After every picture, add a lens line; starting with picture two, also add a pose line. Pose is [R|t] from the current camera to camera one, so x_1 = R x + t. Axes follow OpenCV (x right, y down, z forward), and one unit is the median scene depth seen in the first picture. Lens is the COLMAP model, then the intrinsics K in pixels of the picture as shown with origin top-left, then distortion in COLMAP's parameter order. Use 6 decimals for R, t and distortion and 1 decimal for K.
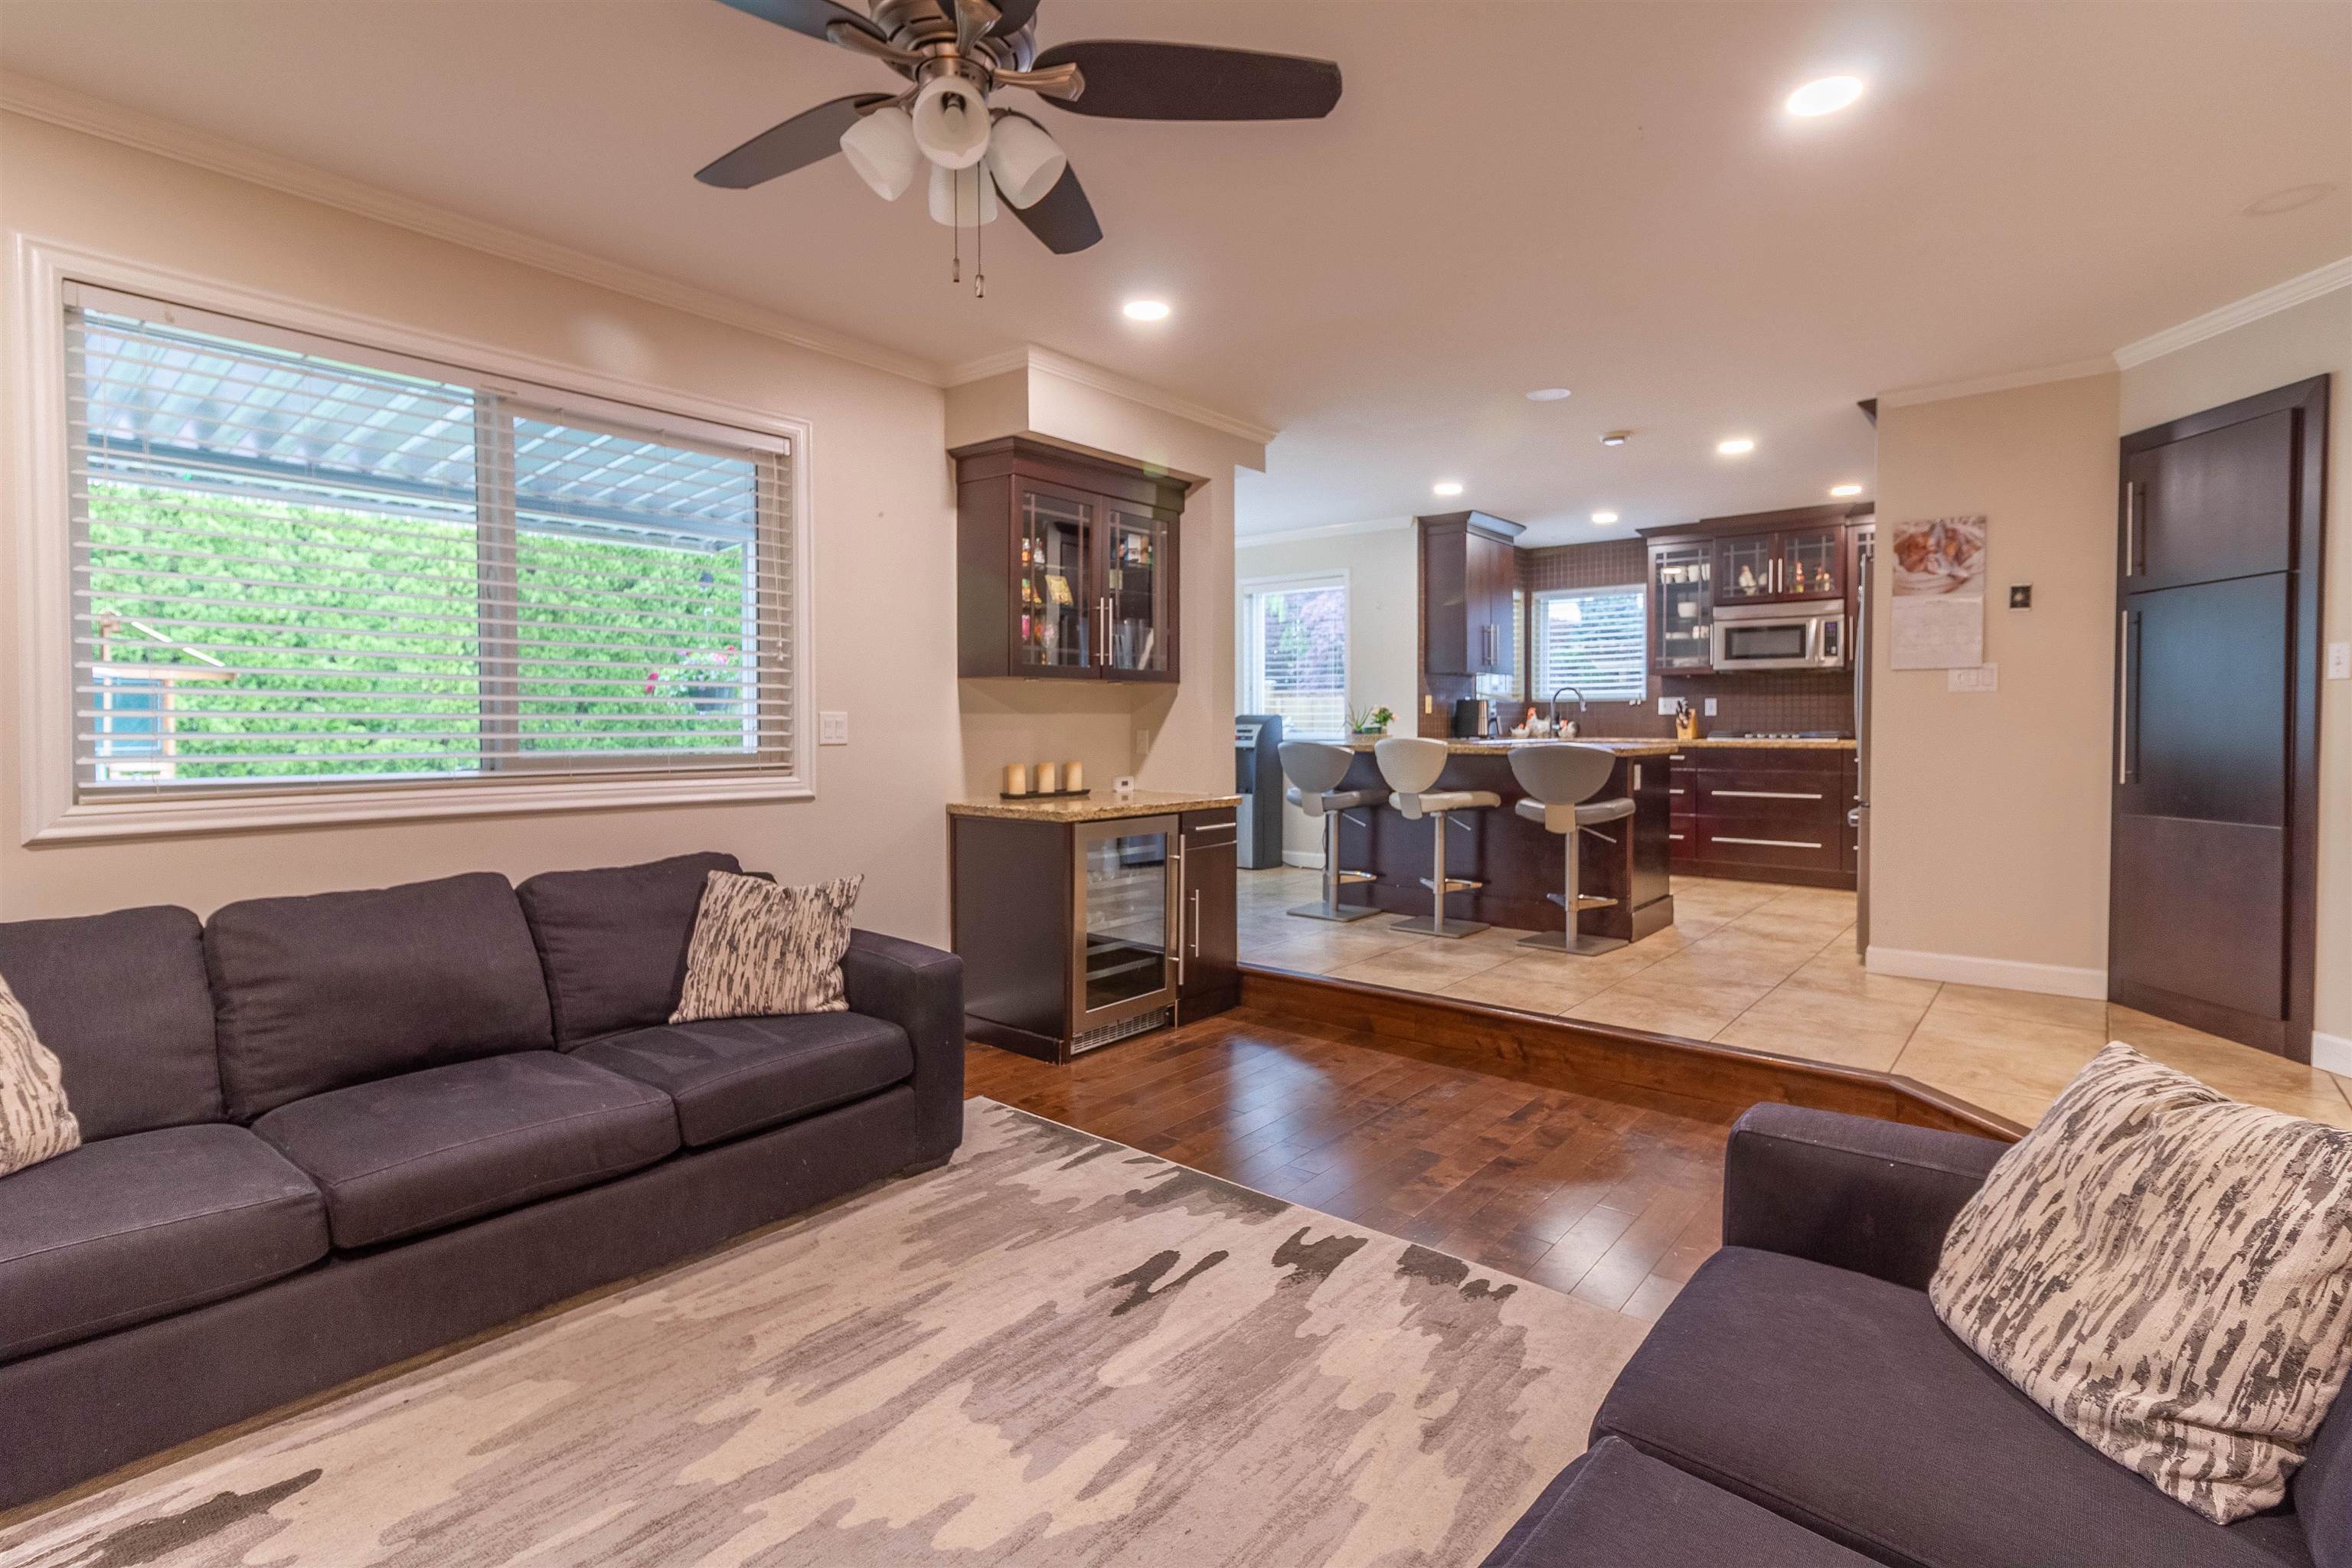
lens RADIAL K [[1108.2, 0, 1181.7], [0, 1108.2, 778.3], [0, 0, 1]] dist [-0.002417, 0.000039]
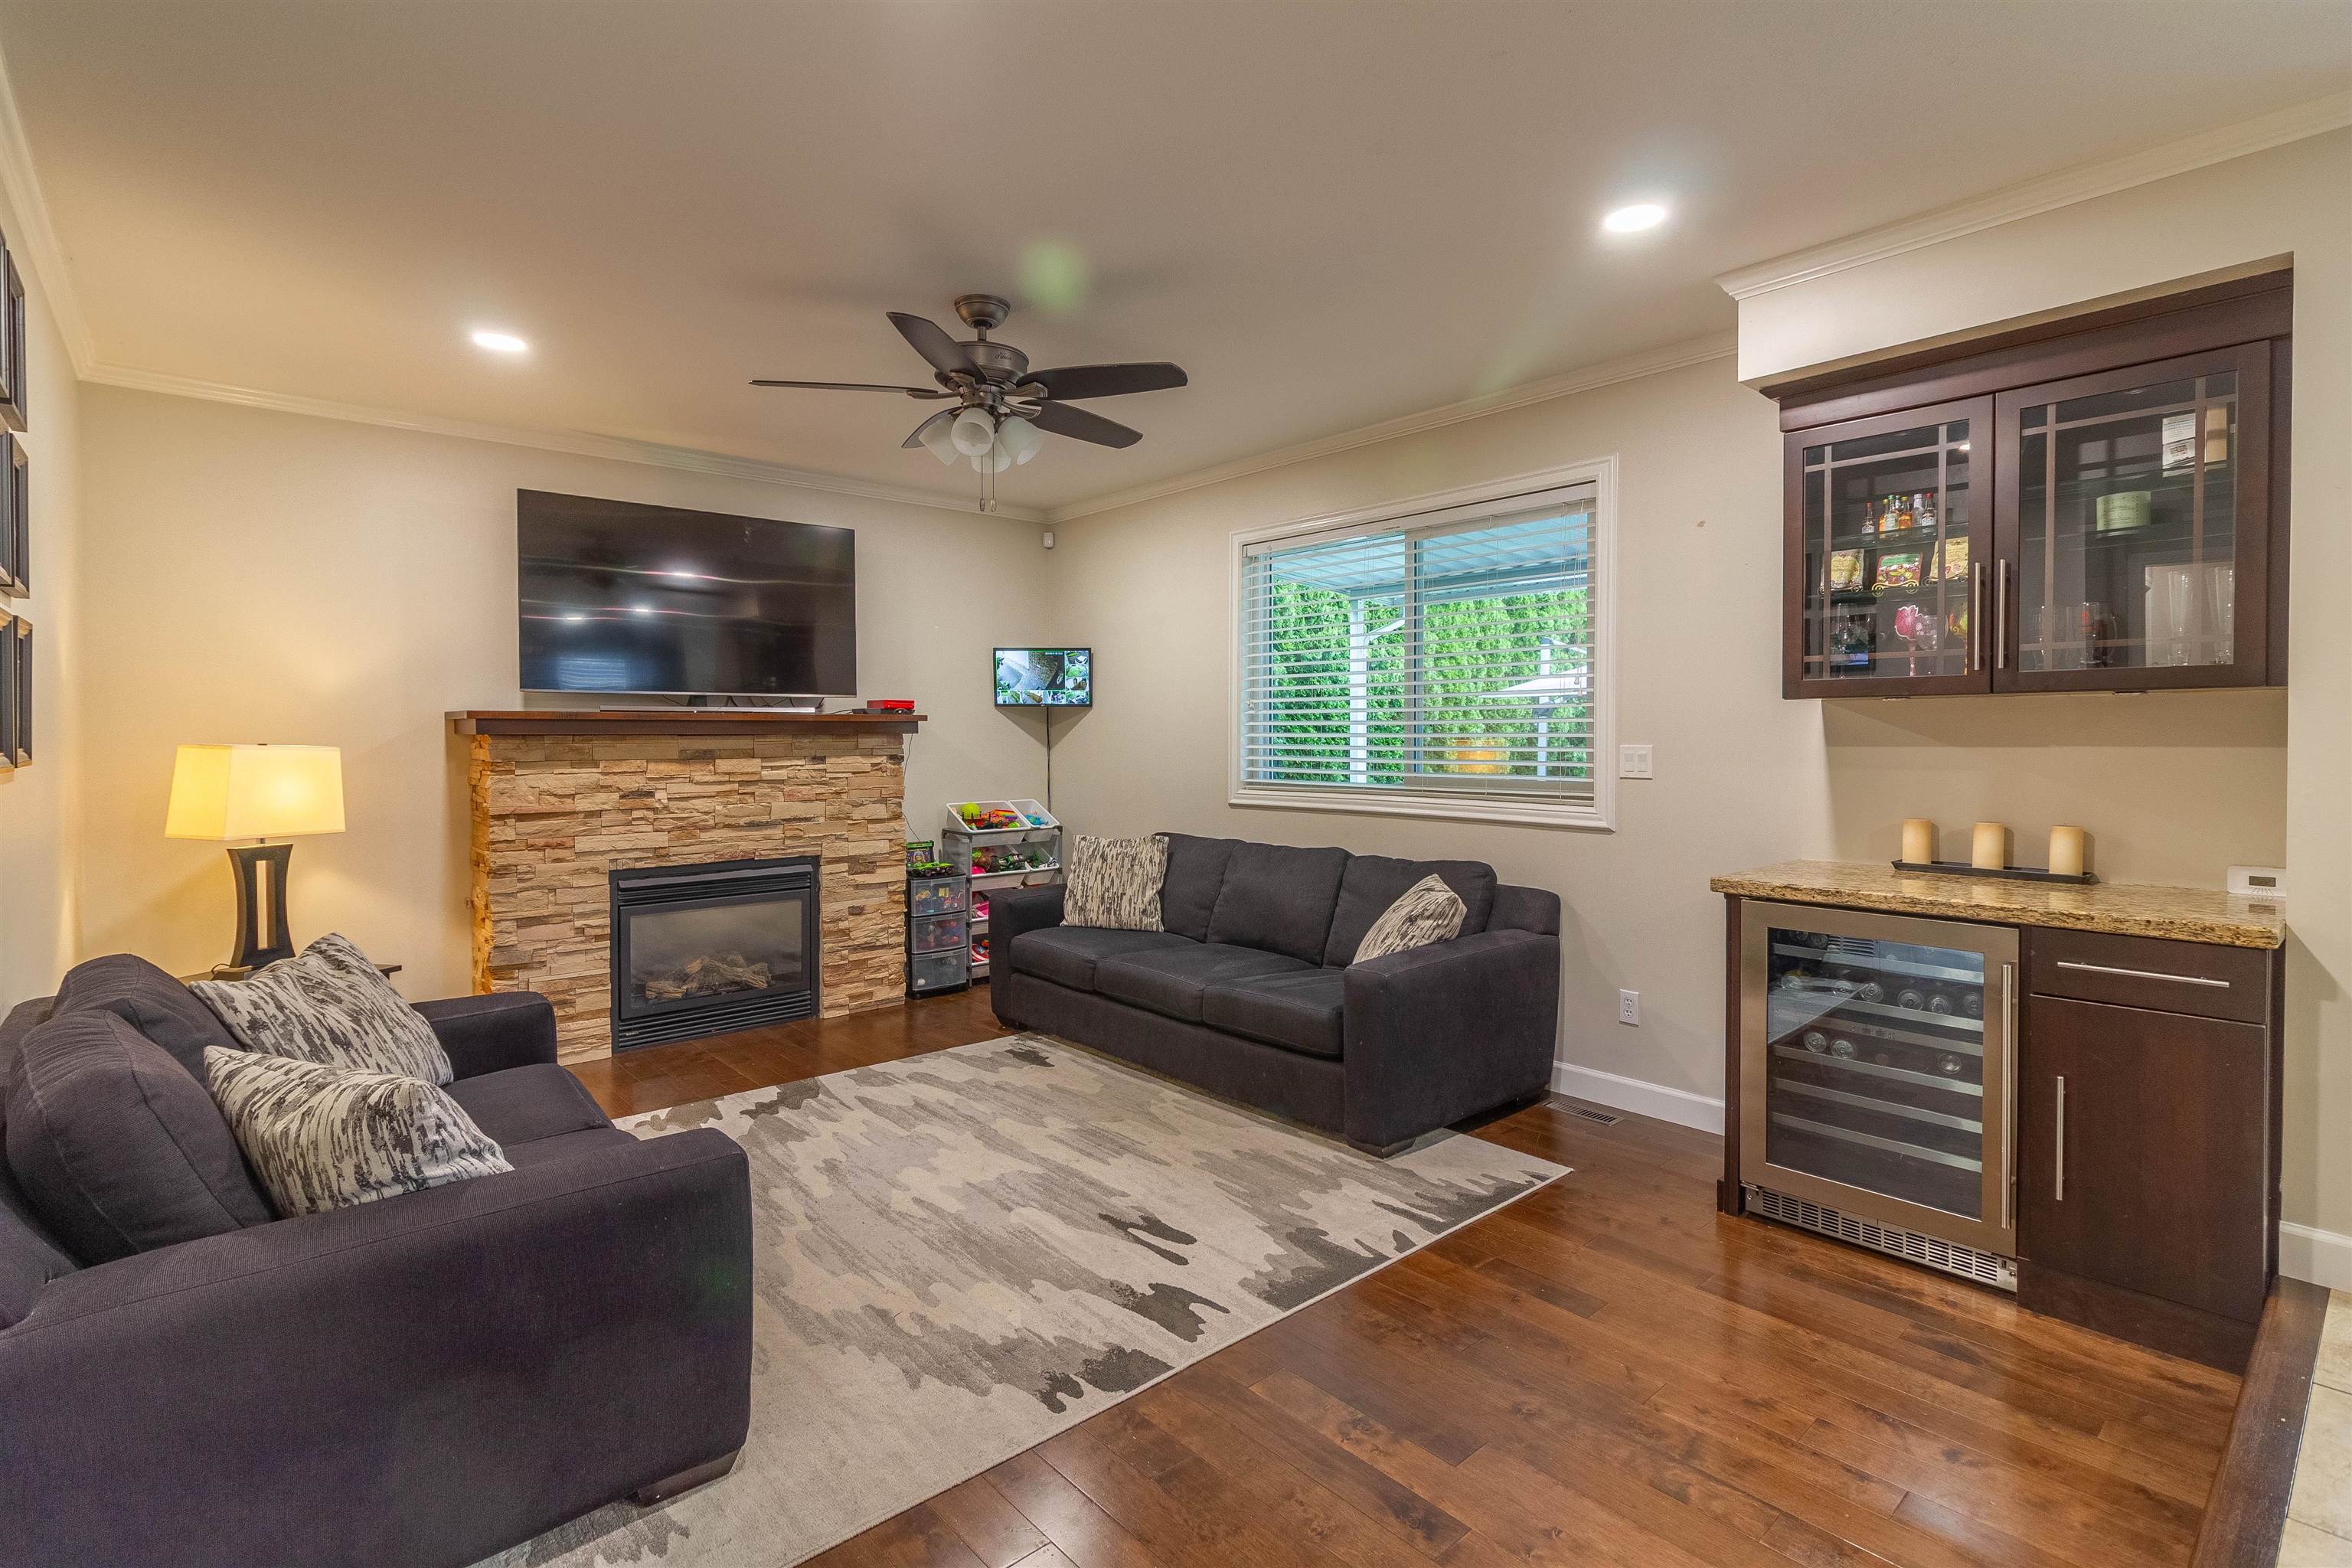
lens RADIAL K [[1108.2, 0, 1181.7], [0, 1108.2, 778.3], [0, 0, 1]] dist [-0.002417, 0.000039]
pose [[-0.171304, 0.035897, -0.984564, 1.135168], [-0.041856, 0.998169, 0.043676, -0.092036], [0.984329, 0.048692, -0.169488, 1.217833]]
